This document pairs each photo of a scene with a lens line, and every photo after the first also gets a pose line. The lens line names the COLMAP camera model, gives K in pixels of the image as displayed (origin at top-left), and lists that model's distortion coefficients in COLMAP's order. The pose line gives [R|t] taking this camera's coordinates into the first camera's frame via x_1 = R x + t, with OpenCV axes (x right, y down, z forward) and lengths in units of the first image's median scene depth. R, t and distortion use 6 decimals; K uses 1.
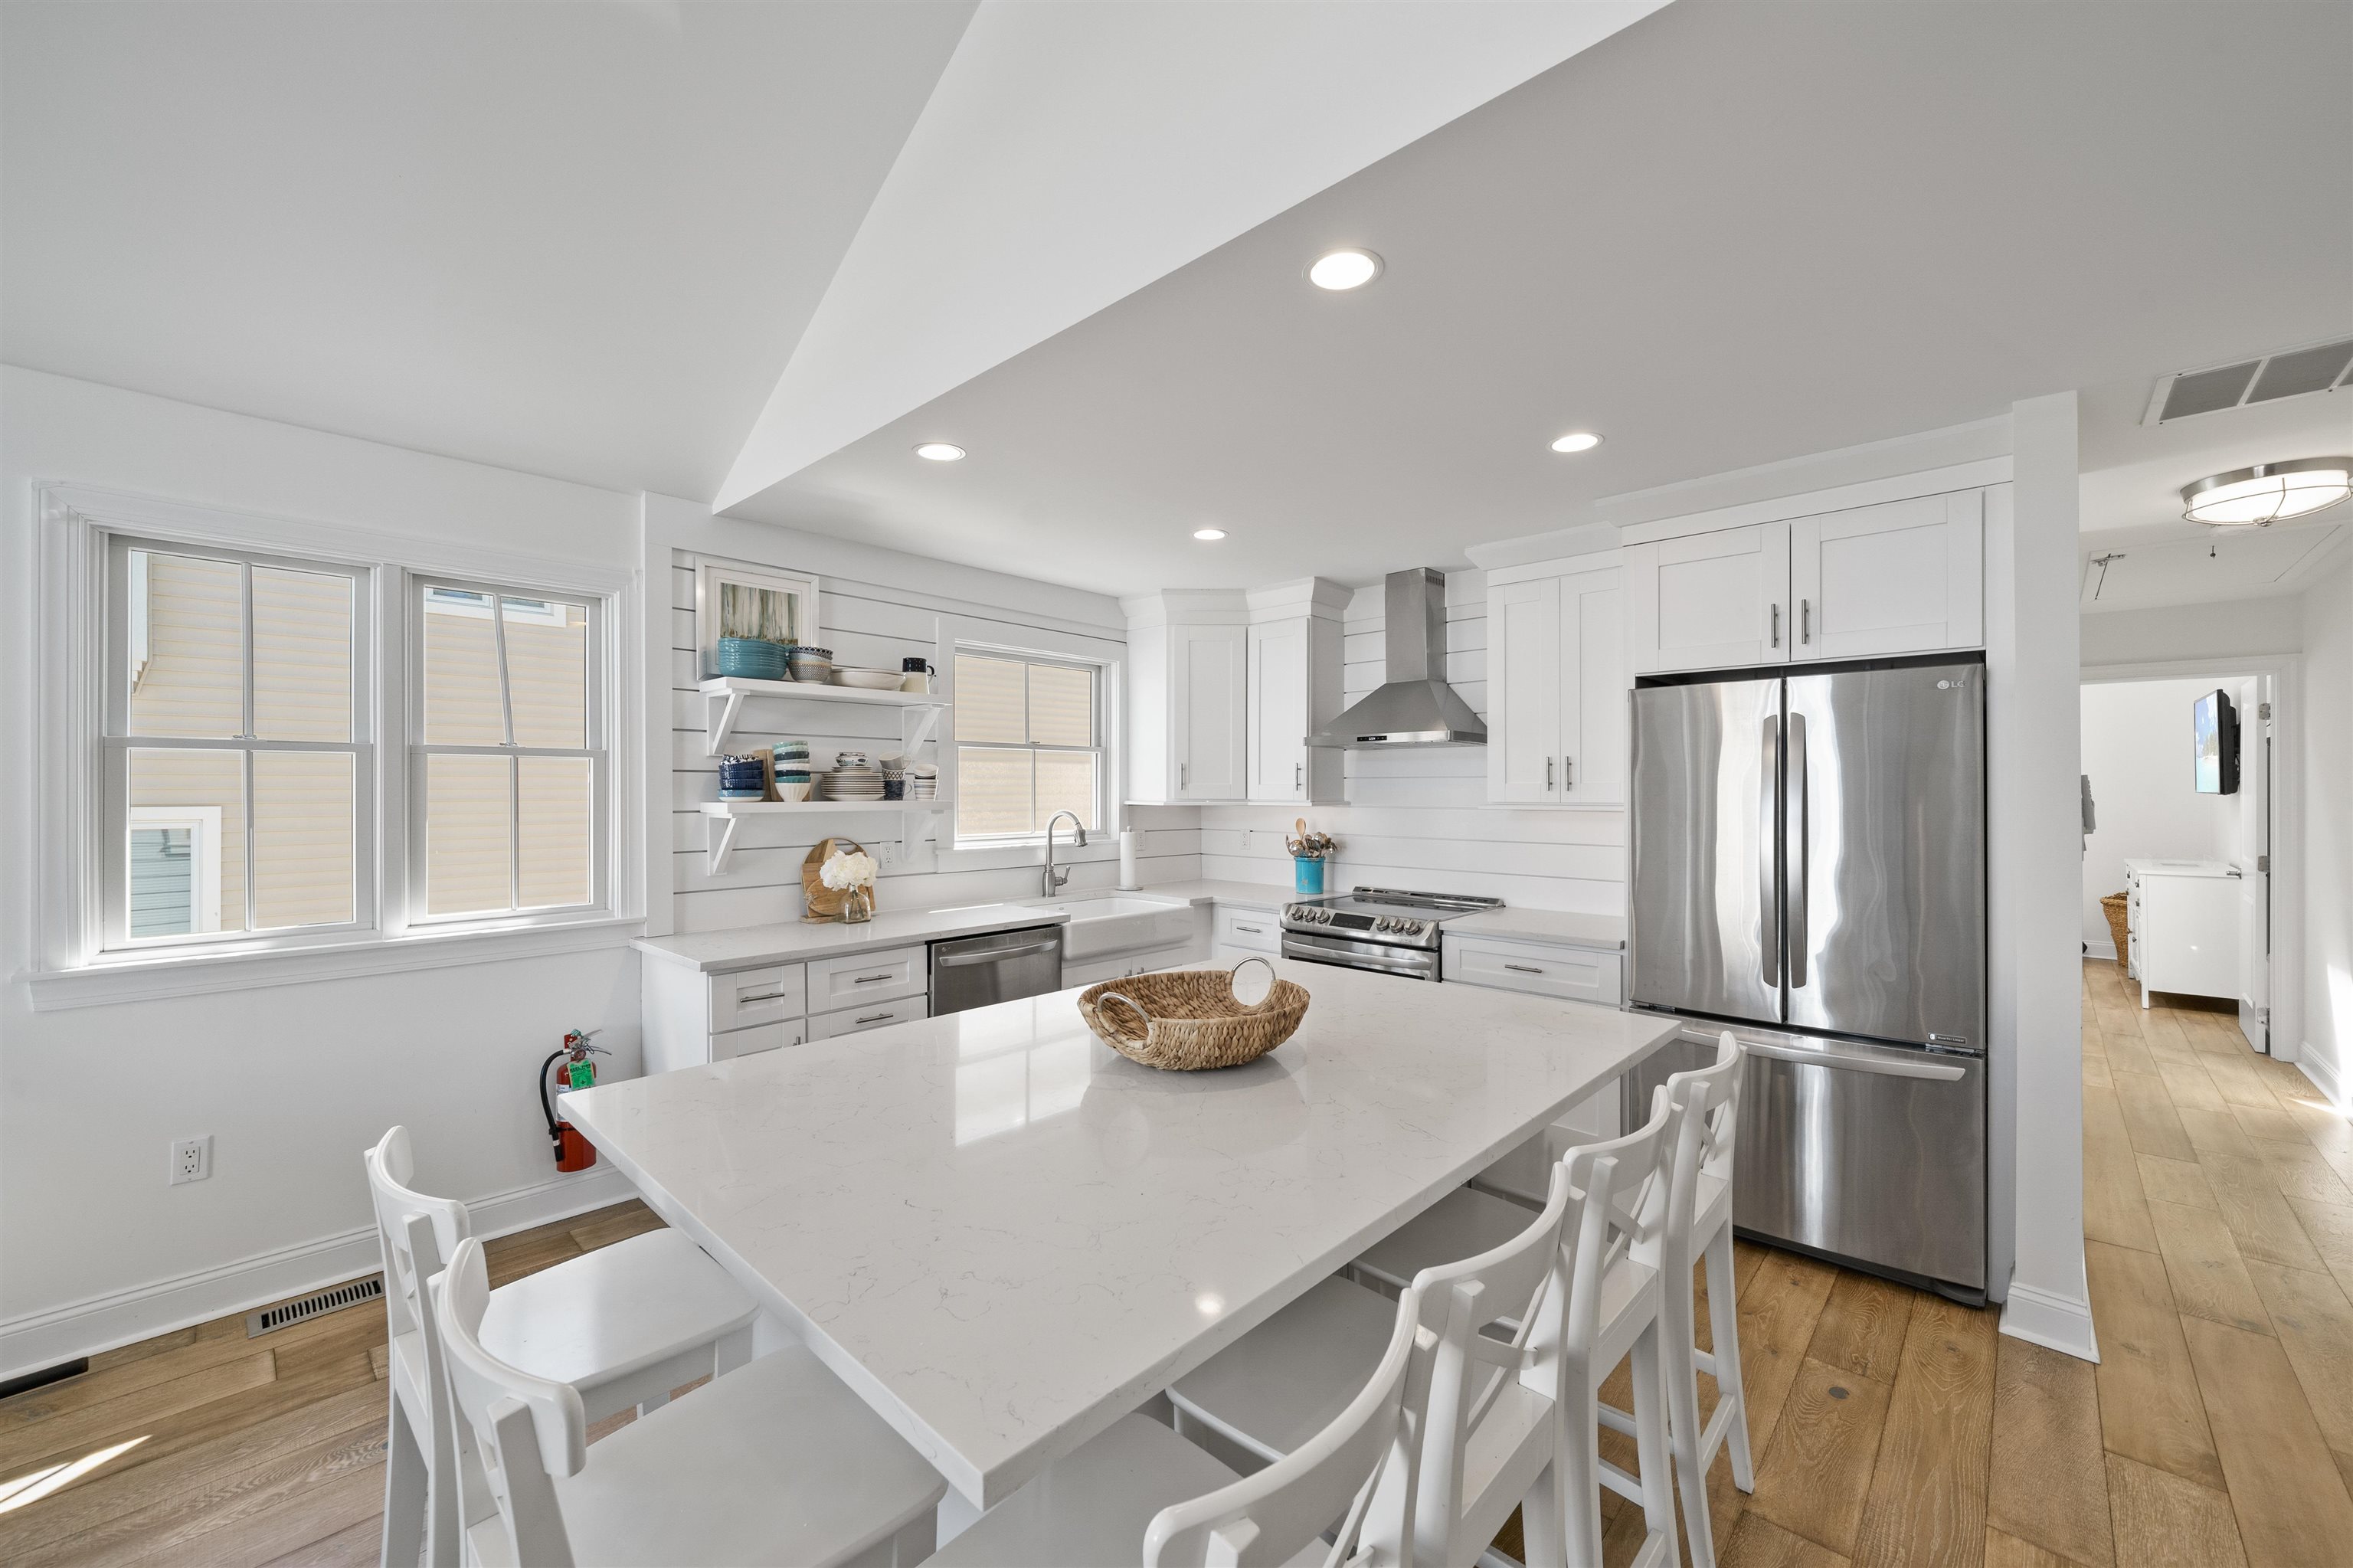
lens RADIAL K [[920.4, 0, 1176.5], [0, 920.4, 784.0], [0, 0, 1]] dist [0.000066, 0.000011]
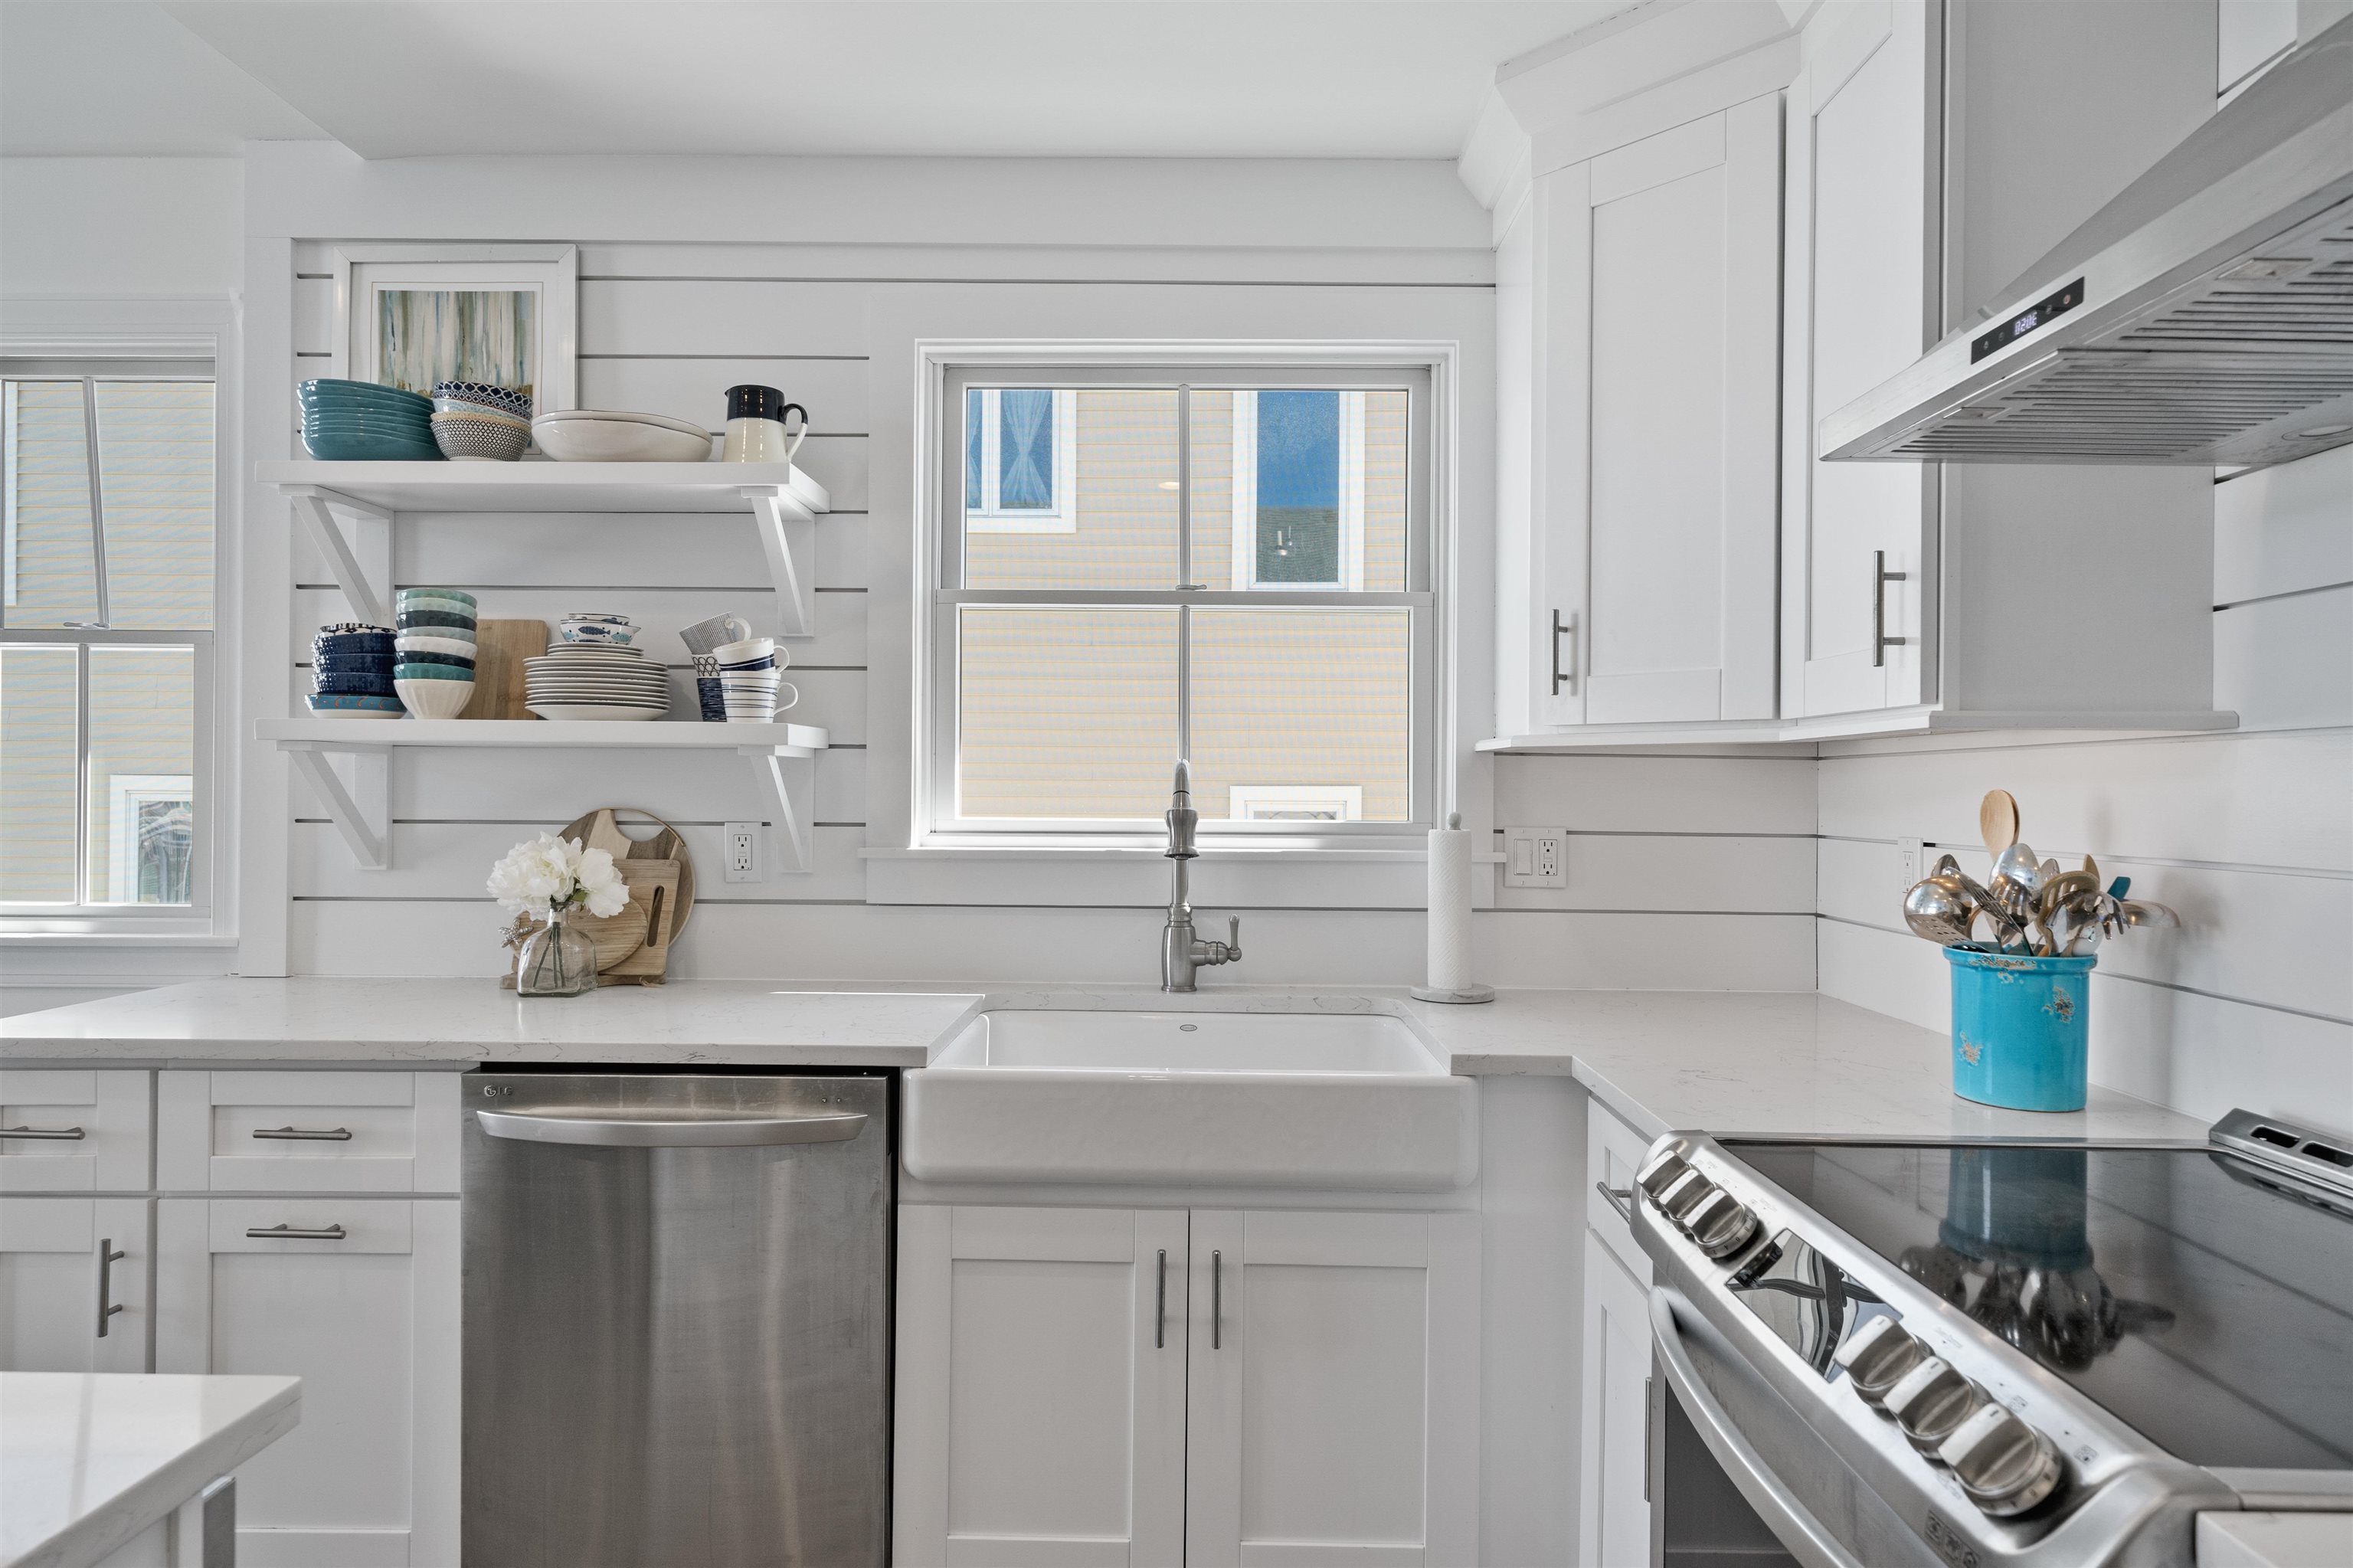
lens RADIAL K [[1388.5, 0, 1176.5], [0, 1388.5, 784.0], [0, 0, 1]] dist [0.002925, 0.000978]
pose [[0.672234, 0.000334, -0.740339, 0.281543], [-0.003940, 0.999987, -0.003127, 0.040548], [0.740329, 0.005019, 0.672226, 0.630098]]
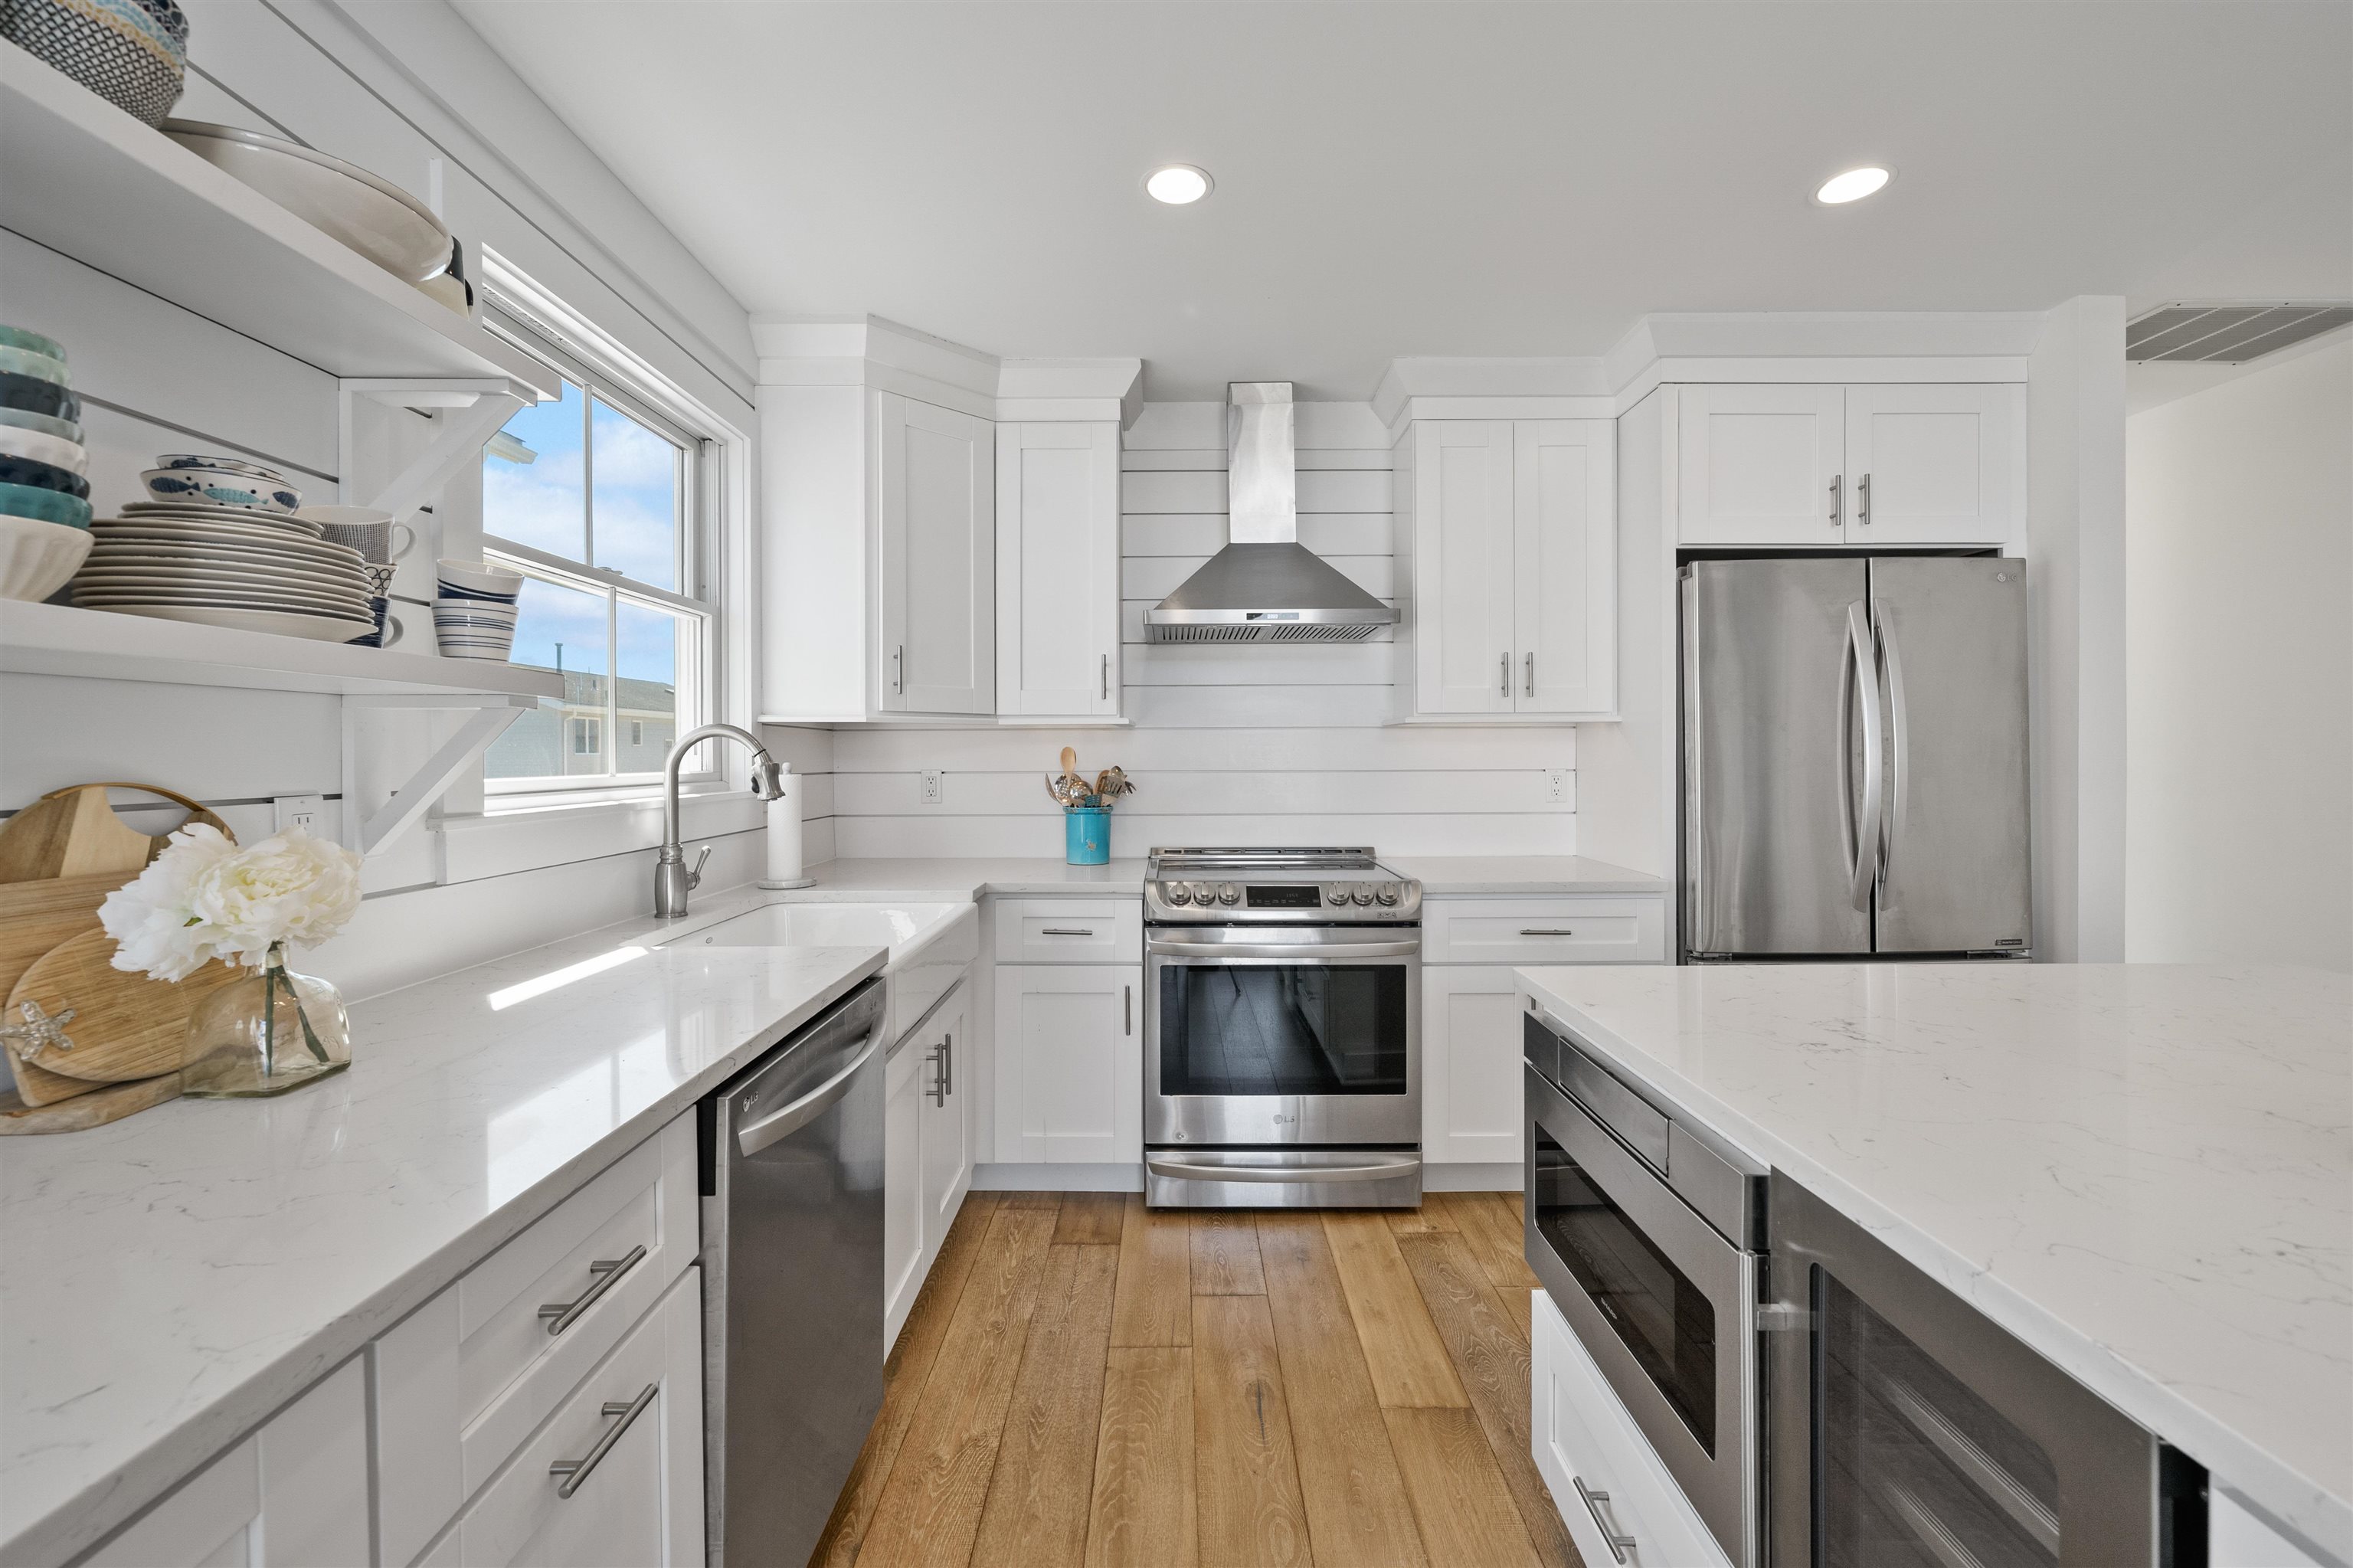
lens RADIAL K [[969.9, 0, 1167.0], [0, 969.9, 747.5], [0, 0, 1]] dist [0.000055, 0.000004]
pose [[0.725092, 0.002170, 0.688649, -0.292939], [0.000718, 0.999992, -0.003907, 0.043244], [-0.688652, 0.003327, 0.725085, 0.507662]]
